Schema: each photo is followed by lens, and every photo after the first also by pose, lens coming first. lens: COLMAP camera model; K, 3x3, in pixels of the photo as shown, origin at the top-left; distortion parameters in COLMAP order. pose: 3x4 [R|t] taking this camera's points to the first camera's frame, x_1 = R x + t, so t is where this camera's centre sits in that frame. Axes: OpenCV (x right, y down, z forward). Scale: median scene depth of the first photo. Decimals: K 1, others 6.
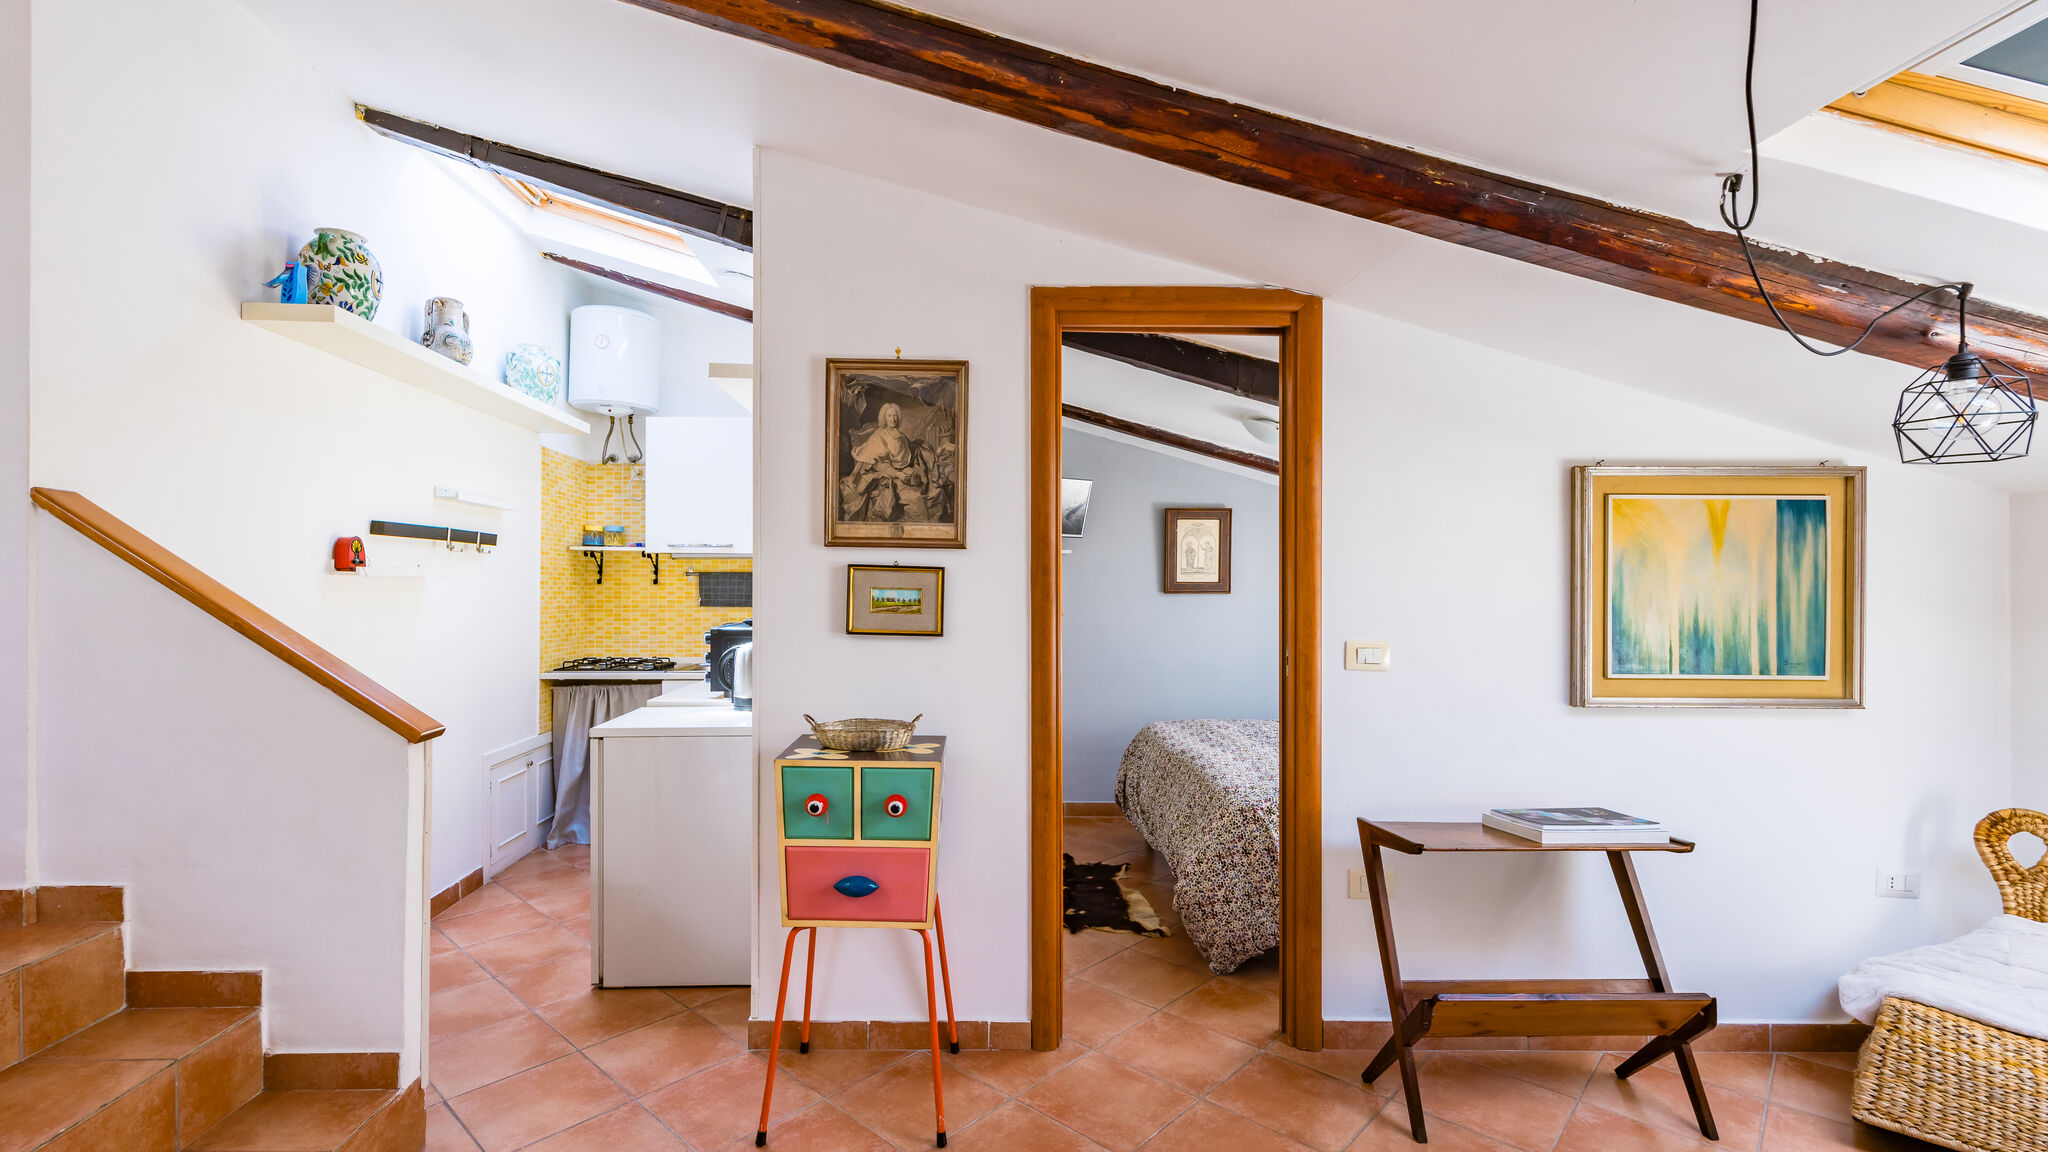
lens RADIAL K [[902.0, 0, 962.8], [0, 902.0, 584.8], [0, 0, 1]] dist [0.010934, -0.000787]
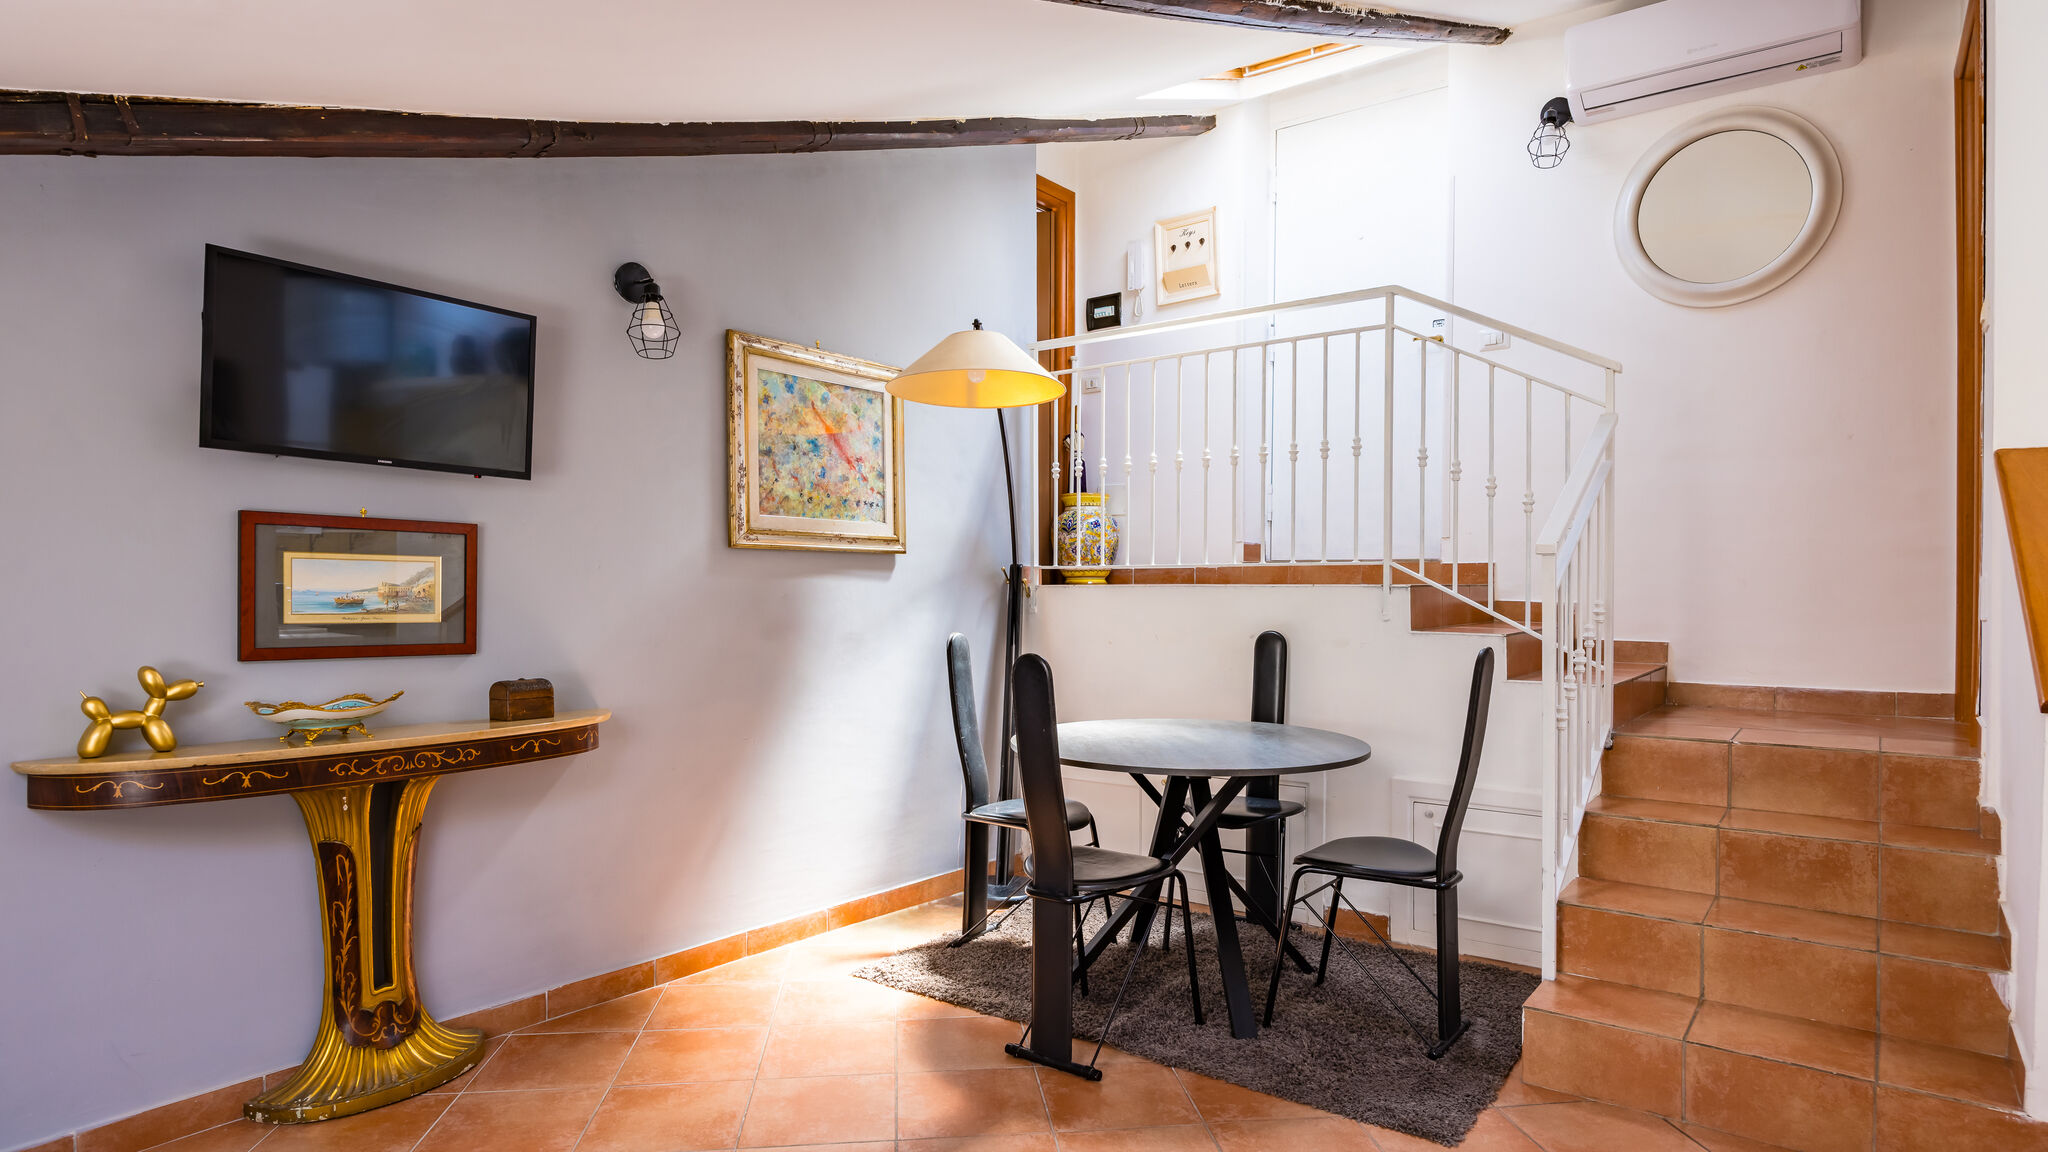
lens RADIAL K [[1129.1, 0, 1020.2], [0, 1129.1, 601.9], [0, 0, 1]] dist [-0.009832, 0.001154]
pose [[-0.629376, 0.009632, -0.777041, 0.630006], [0.001505, 0.999936, 0.011176, 0.047903], [0.777099, 0.005865, -0.629351, 0.735284]]
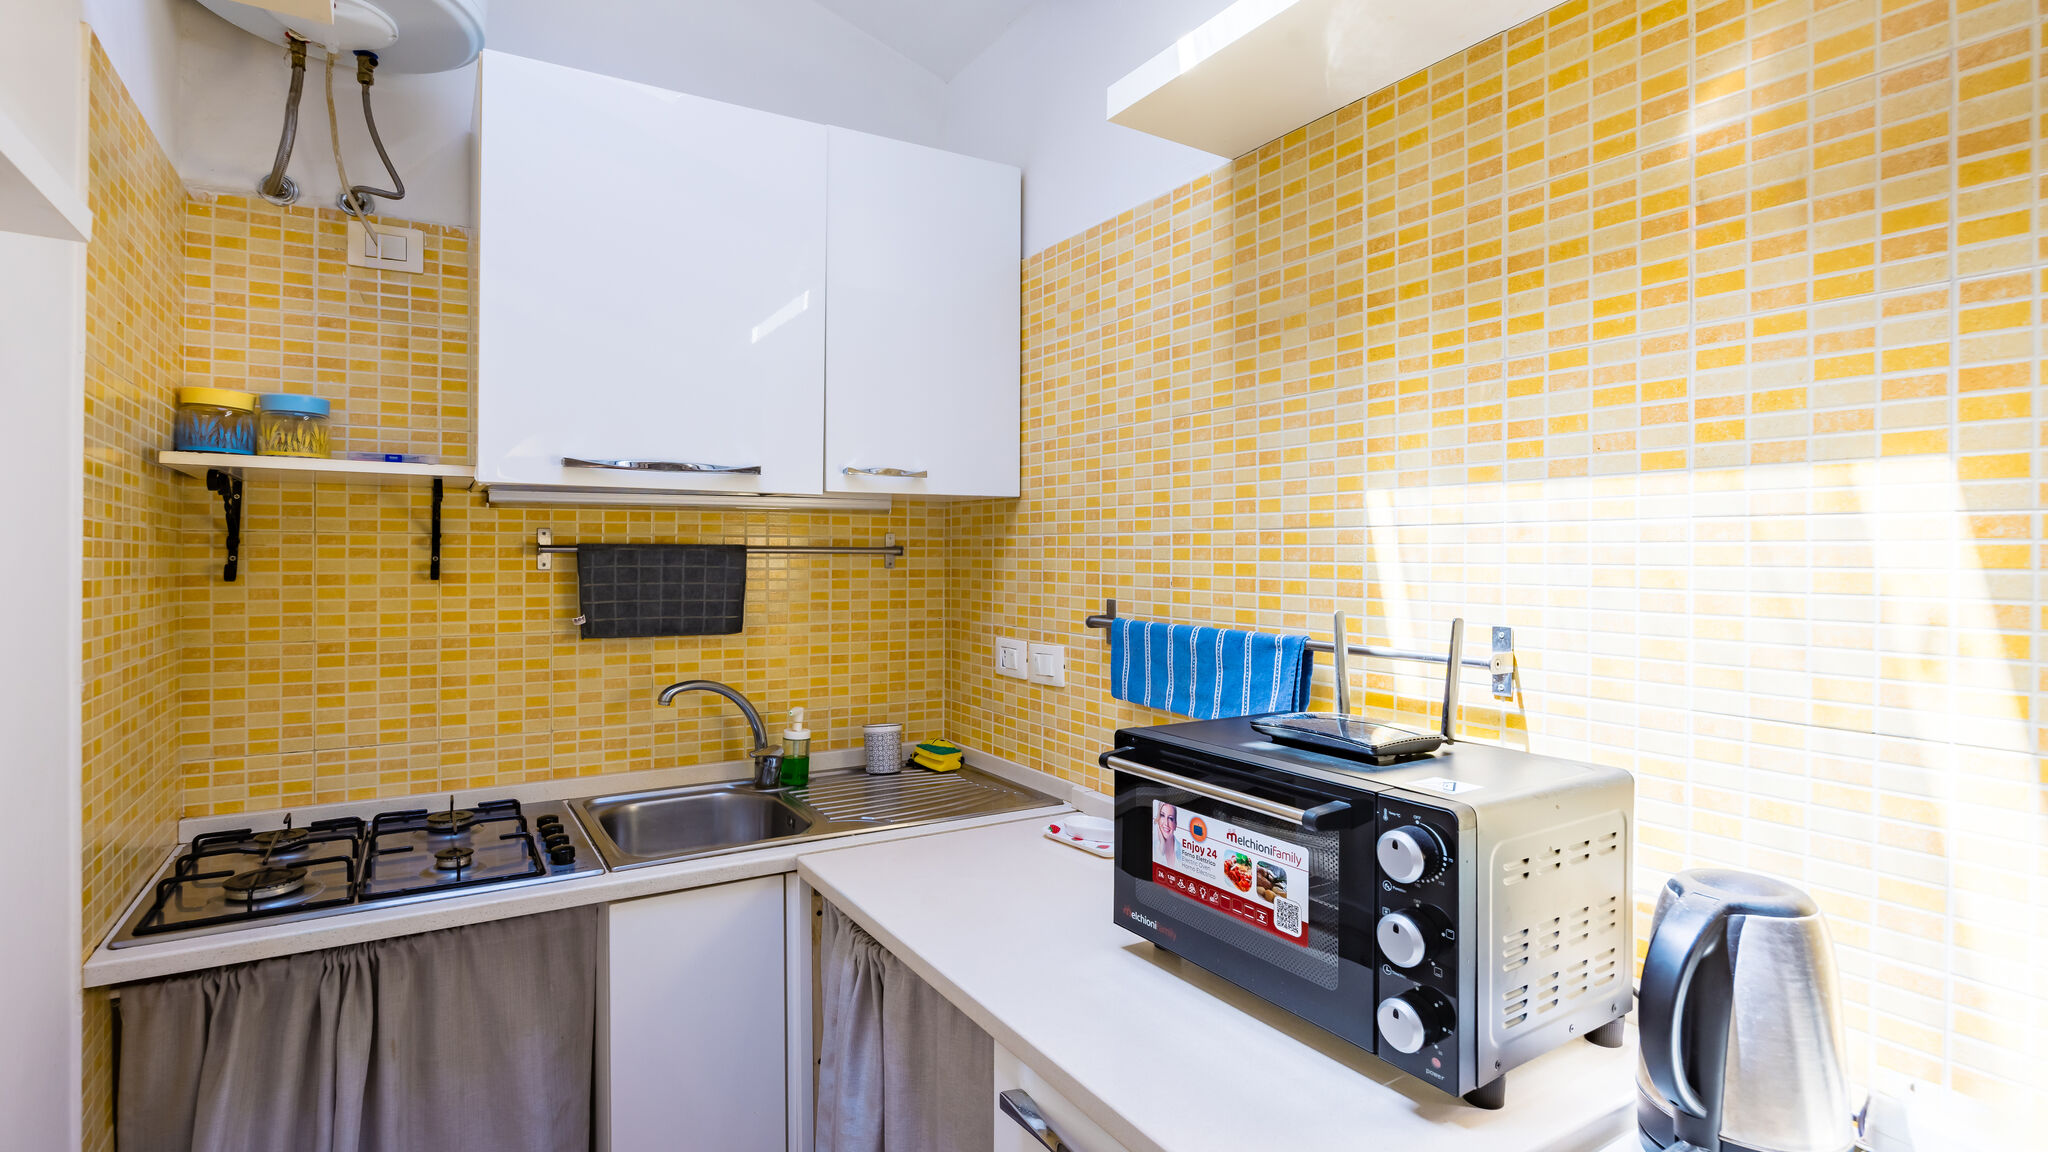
lens RADIAL K [[978.5, 0, 983.7], [0, 978.5, 554.0], [0, 0, 1]] dist [-0.002583, 0.000495]
pose [[0.868629, -0.000633, 0.495462, -0.678946], [-0.000664, 0.999997, 0.002442, -0.021887], [-0.495462, -0.002450, 0.868626, 1.145490]]
